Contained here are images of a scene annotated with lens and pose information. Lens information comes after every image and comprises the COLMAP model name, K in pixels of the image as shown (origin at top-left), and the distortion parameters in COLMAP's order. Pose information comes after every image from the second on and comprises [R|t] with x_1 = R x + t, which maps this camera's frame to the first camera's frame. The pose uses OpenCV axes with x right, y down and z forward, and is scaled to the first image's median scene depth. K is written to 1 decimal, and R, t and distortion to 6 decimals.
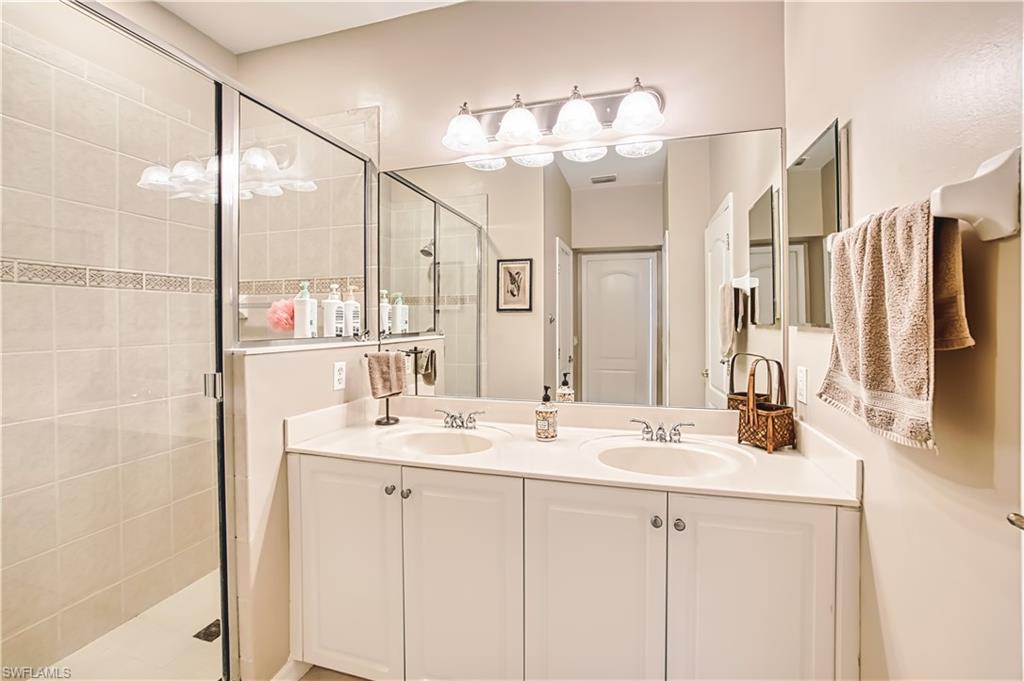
lens RADIAL K [[446.7, 0, 512.0], [0, 446.7, 340.5], [0, 0, 1]] dist [-0.087308, -0.000029]
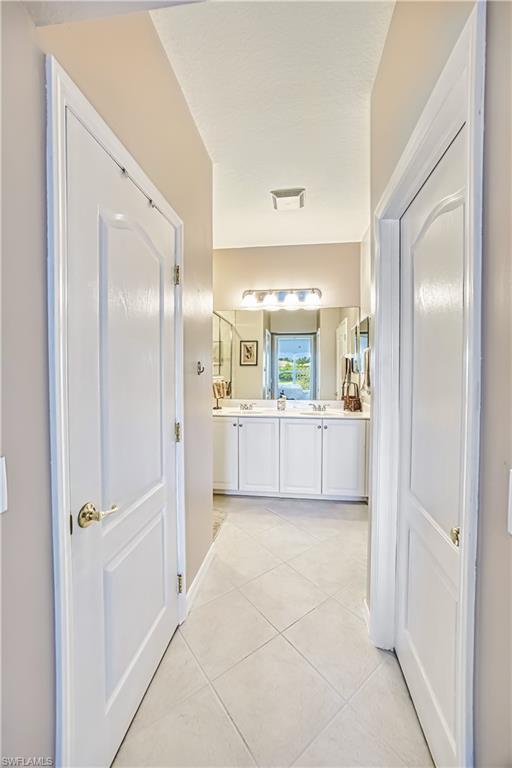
lens RADIAL K [[298.5, 0, 256.0], [0, 298.5, 384.0], [0, 0, 1]] dist [-0.000500, -0.000049]
pose [[0.990232, 0.003097, 0.139393, -0.179728], [-0.003553, 0.999989, 0.003022, 0.019923], [-0.139382, -0.003488, 0.990233, -0.462283]]
